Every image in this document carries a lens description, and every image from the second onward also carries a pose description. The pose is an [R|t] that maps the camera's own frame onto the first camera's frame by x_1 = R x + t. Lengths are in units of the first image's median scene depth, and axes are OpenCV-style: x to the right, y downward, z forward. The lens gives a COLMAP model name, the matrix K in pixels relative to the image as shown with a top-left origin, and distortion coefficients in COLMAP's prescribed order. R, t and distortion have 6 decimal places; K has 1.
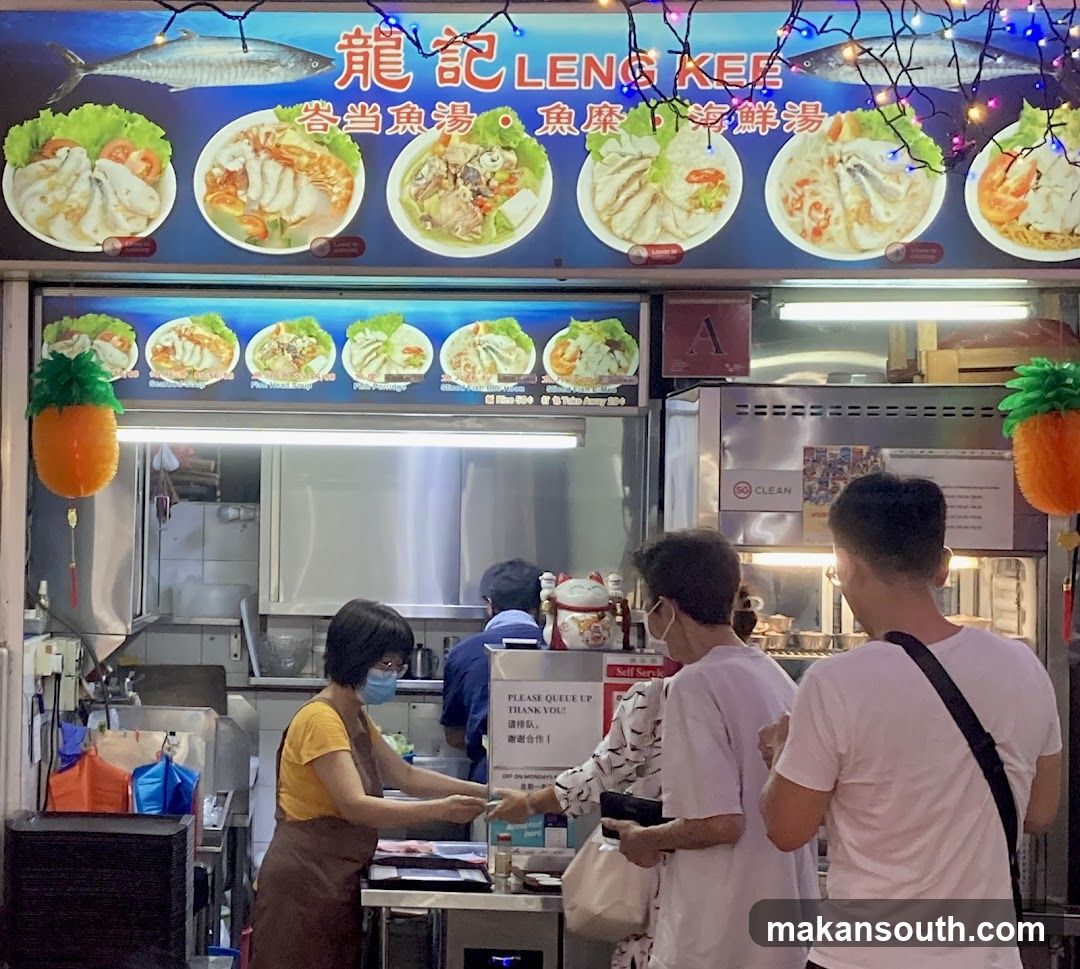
lens RADIAL K [[2458.4, 0, 146.9], [0, 2458.4, 519.6], [0, 0, 1]] dist [0.136953, -0.018262]
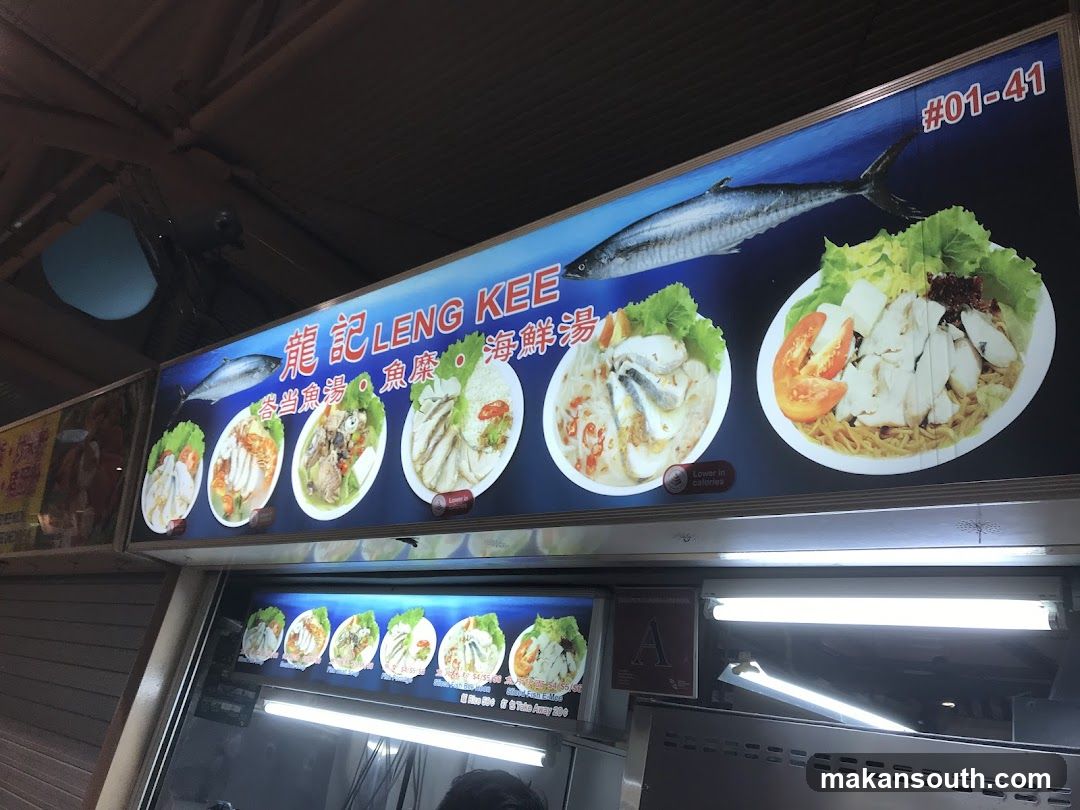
lens RADIAL K [[879.2, 0, 536.1], [0, 879.2, 401.9], [0, 0, 1]] dist [0.172841, -0.559420]
pose [[0.746407, -0.137488, -0.651132, 0.434256], [-0.177556, 0.901816, -0.393957, -0.023080], [0.641366, 0.409665, 0.648710, 0.807507]]
